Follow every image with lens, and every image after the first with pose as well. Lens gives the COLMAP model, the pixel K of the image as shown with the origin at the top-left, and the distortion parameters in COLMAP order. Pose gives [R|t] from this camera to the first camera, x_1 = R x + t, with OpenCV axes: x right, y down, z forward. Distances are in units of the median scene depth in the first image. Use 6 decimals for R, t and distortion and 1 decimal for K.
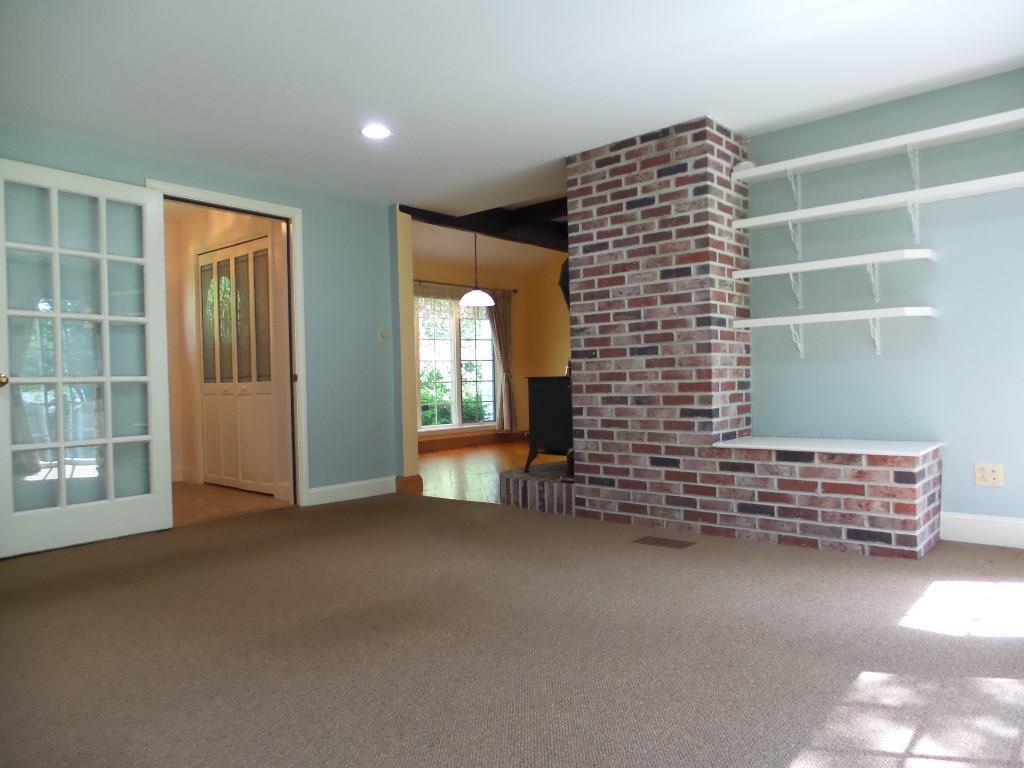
lens RADIAL K [[694.4, 0, 514.4], [0, 694.4, 384.6], [0, 0, 1]] dist [-0.000020, -0.000373]
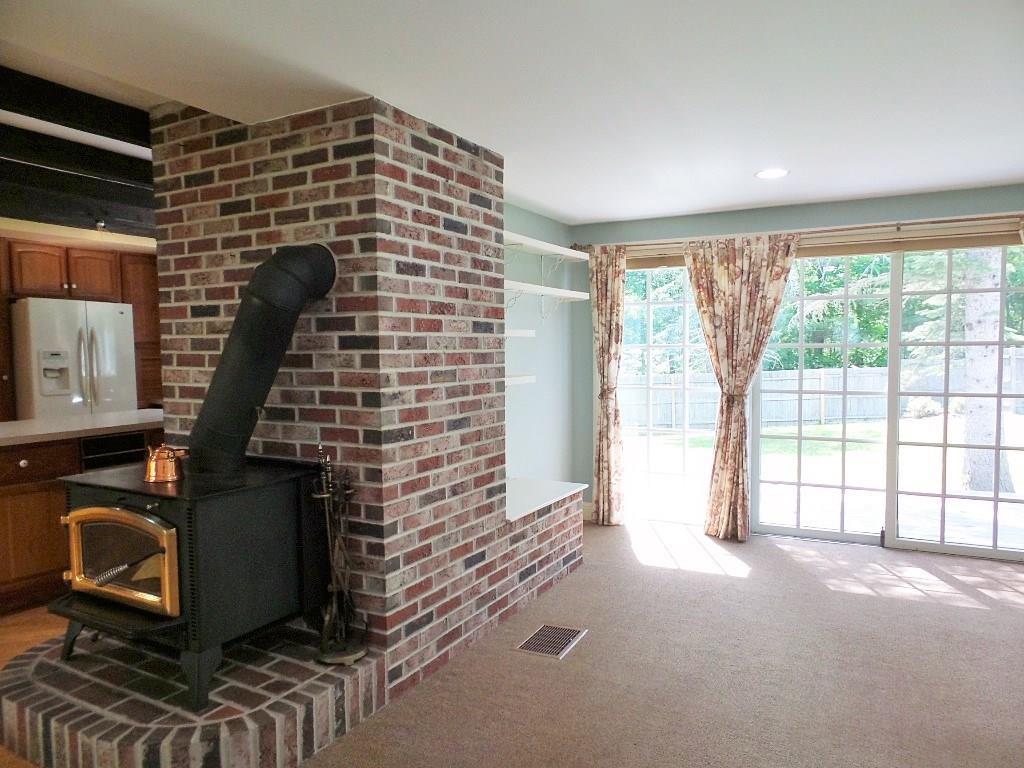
lens RADIAL K [[694.4, 0, 514.8], [0, 694.4, 386.2], [0, 0, 1]] dist [-0.000020, -0.000373]
pose [[-0.210979, -0.028537, 0.977074, -0.555007], [0.022303, 0.999173, 0.033998, -0.111646], [-0.977236, 0.028965, -0.210168, 1.078236]]
